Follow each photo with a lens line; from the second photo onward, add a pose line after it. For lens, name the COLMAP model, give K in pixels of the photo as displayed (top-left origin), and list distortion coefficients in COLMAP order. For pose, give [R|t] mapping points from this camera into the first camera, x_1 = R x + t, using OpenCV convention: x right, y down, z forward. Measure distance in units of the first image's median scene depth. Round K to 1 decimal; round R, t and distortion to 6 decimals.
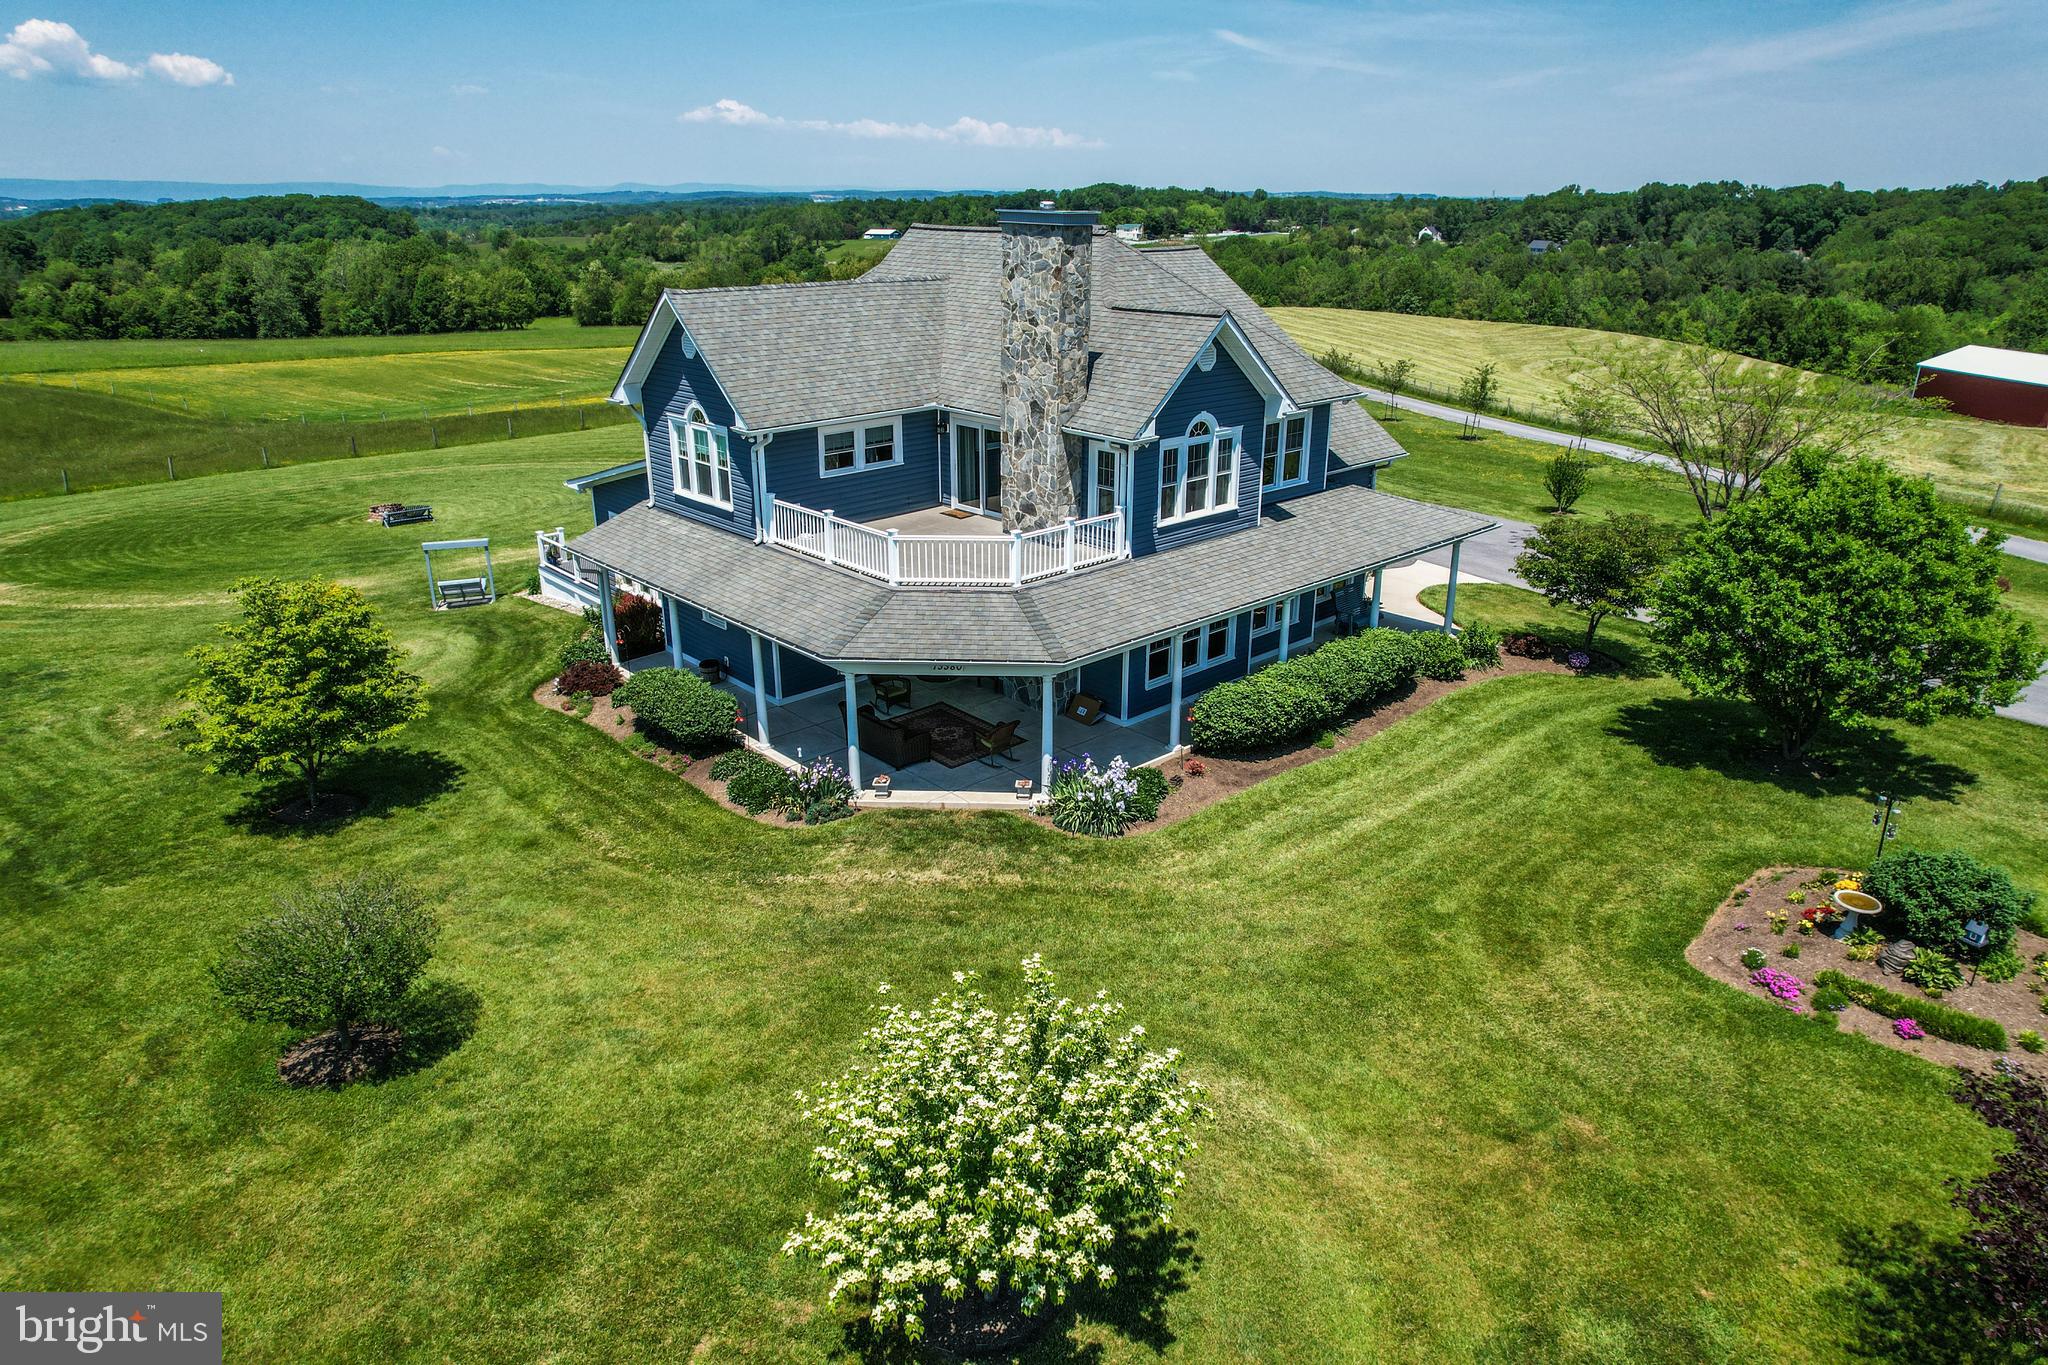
lens RADIAL K [[1303.7, 0, 1019.8], [0, 1303.7, 700.6], [0, 0, 1]] dist [-0.088655, 0.088119]
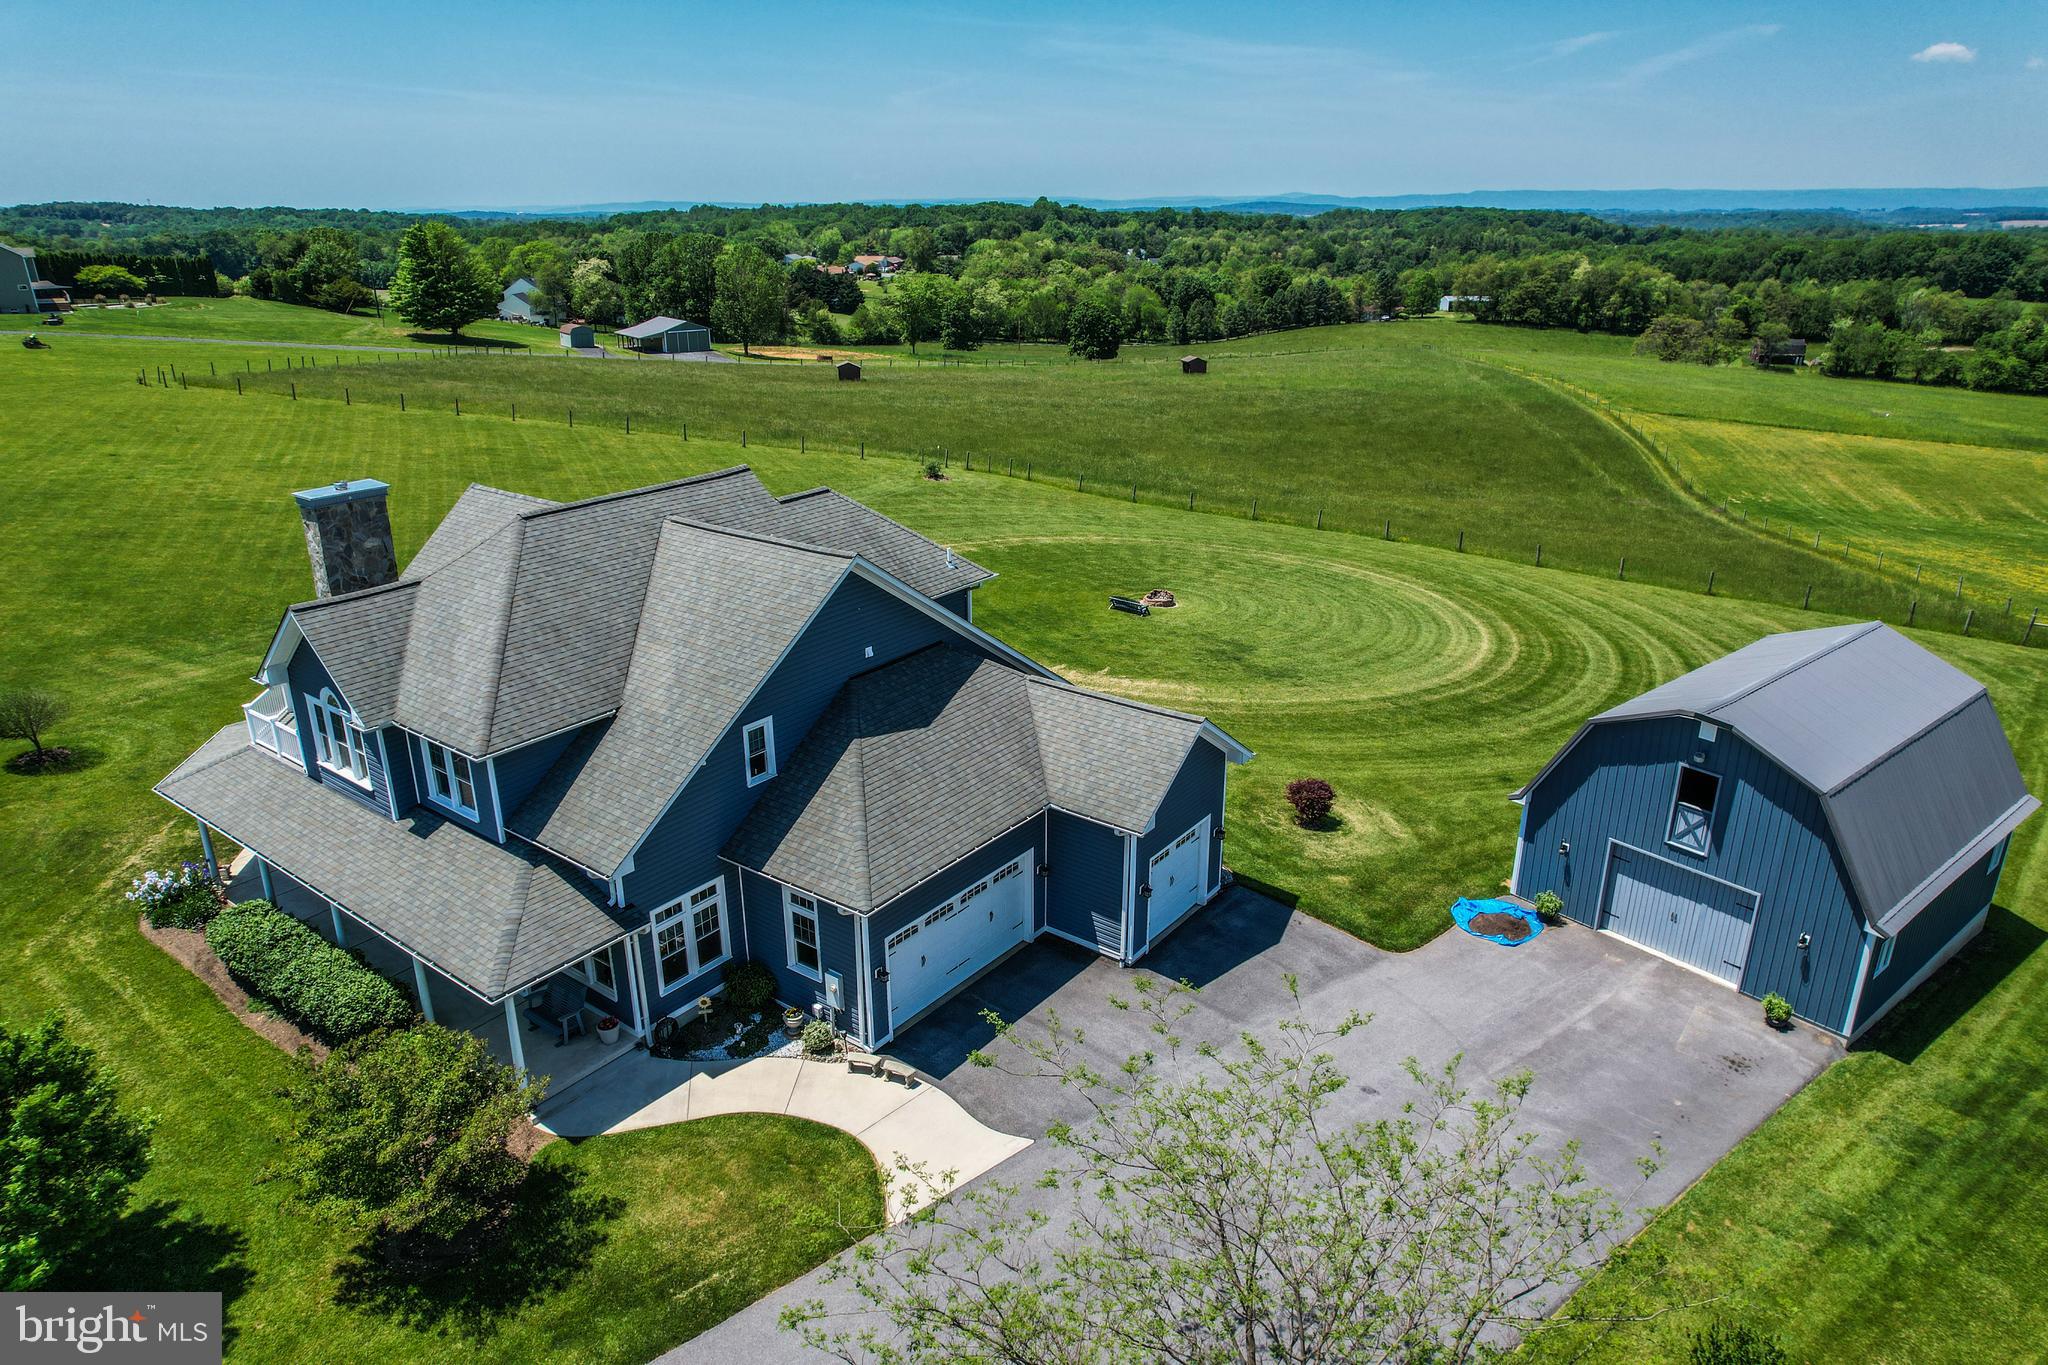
lens RADIAL K [[1303.8, 0, 1022.9], [0, 1303.8, 699.9], [0, 0, 1]] dist [-0.072265, 0.064629]
pose [[0.180566, 0.353566, -0.917816, 1.190963], [-0.358683, 0.892563, 0.273273, -0.688873], [0.915829, 0.279861, 0.287985, 1.164897]]
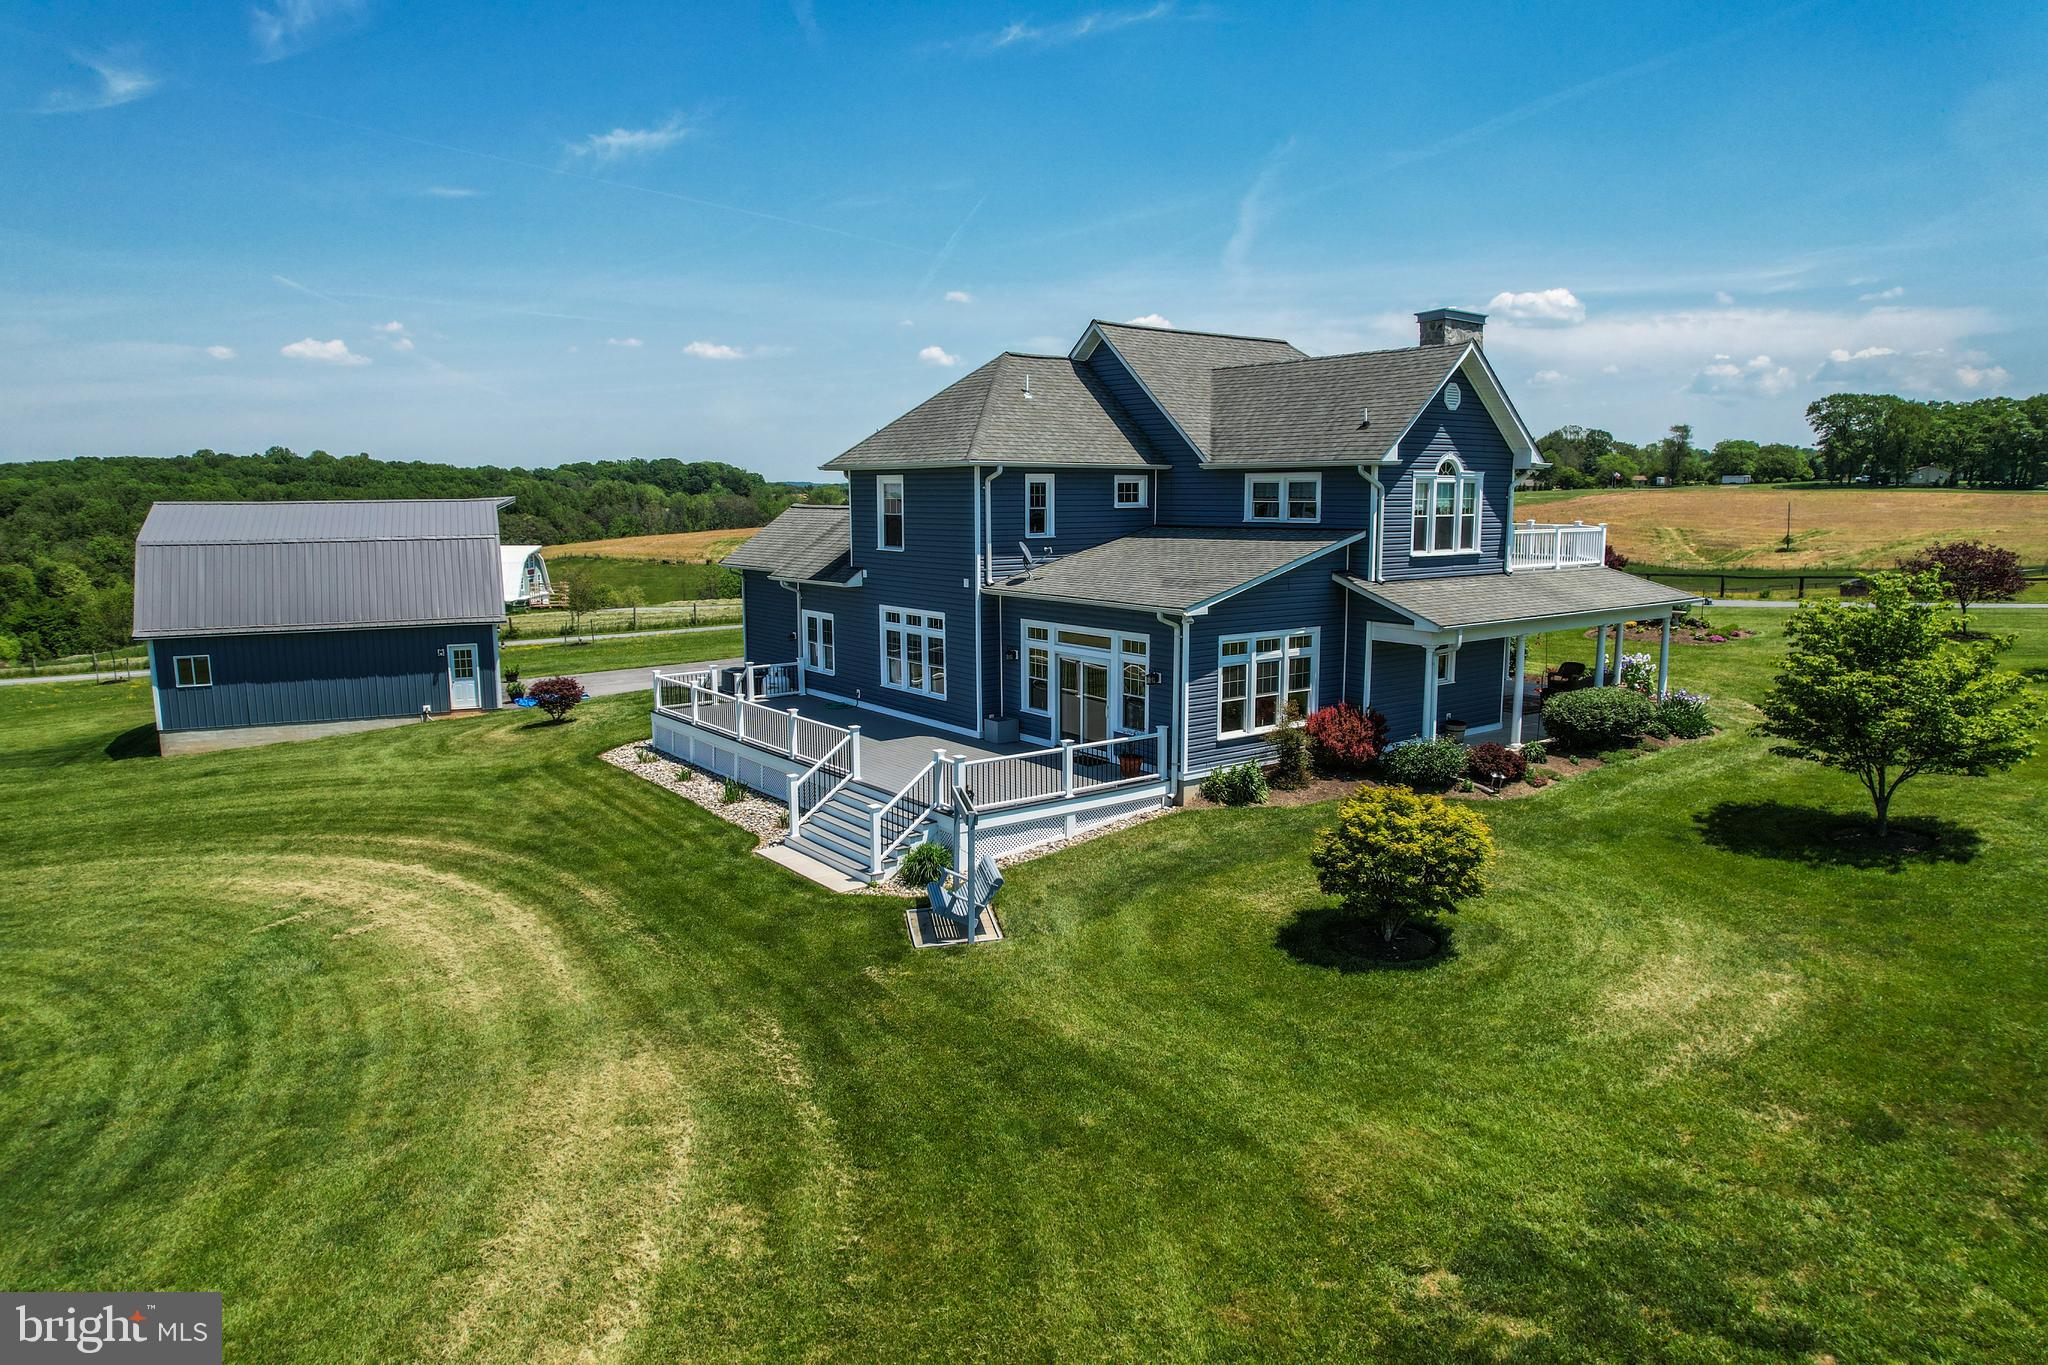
lens RADIAL K [[1303.8, 0, 1022.9], [0, 1303.8, 699.9], [0, 0, 1]] dist [-0.072265, 0.064629]
pose [[0.105235, -0.161118, 0.981309, -1.306656], [0.371994, 0.921525, 0.111410, -0.290856], [-0.922250, 0.353317, 0.156911, 1.217714]]
